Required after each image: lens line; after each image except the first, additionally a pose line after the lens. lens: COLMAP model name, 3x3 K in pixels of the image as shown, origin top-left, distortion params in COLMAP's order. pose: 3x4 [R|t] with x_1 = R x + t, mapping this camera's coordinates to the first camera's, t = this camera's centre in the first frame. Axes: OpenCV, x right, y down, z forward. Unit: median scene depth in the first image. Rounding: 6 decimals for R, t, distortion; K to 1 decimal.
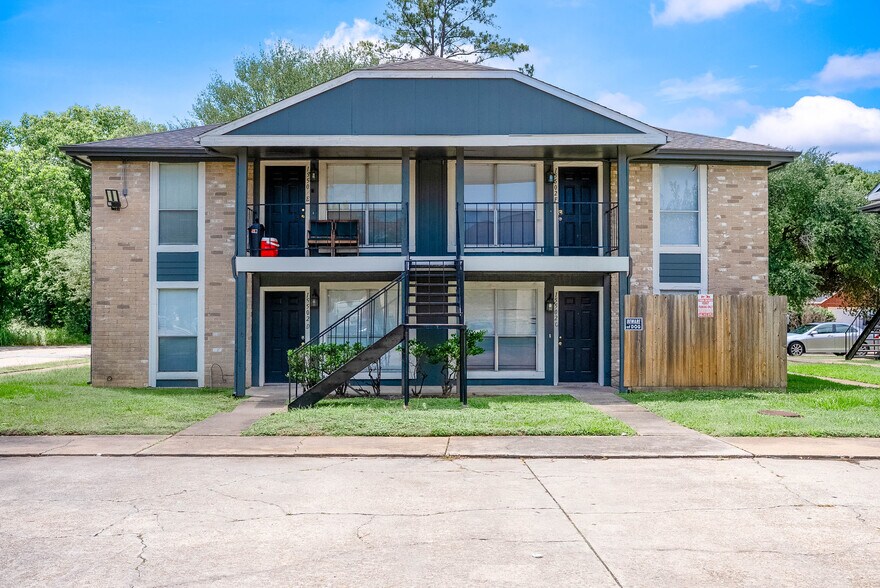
lens RADIAL K [[706.7, 0, 390.1], [0, 706.7, 296.9], [0, 0, 1]] dist [0.010066, -0.001830]
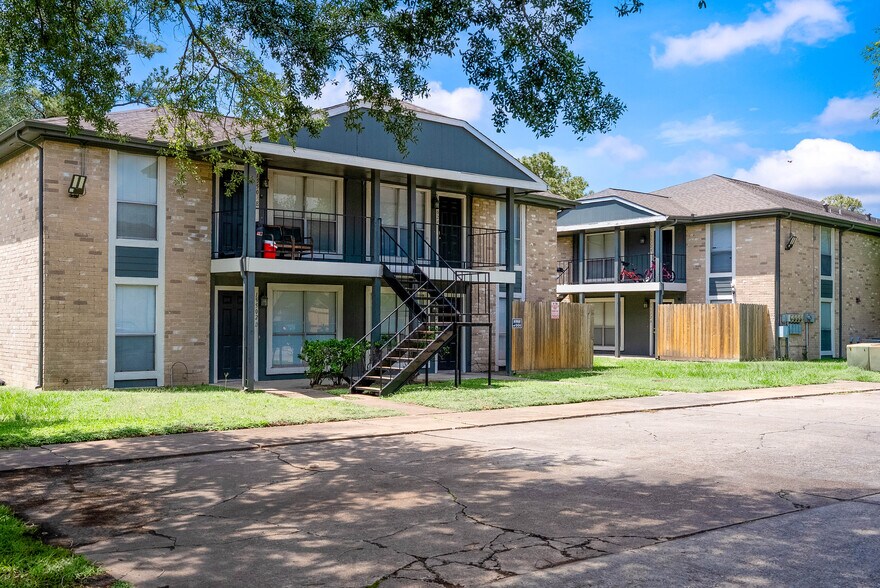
lens RADIAL K [[706.7, 0, 390.1], [0, 706.7, 296.9], [0, 0, 1]] dist [0.010066, -0.001830]
pose [[0.842417, 0.023284, 0.538323, -0.526809], [-0.024058, 0.999695, -0.005591, 0.001634], [-0.538289, -0.008241, 0.842720, 0.004502]]
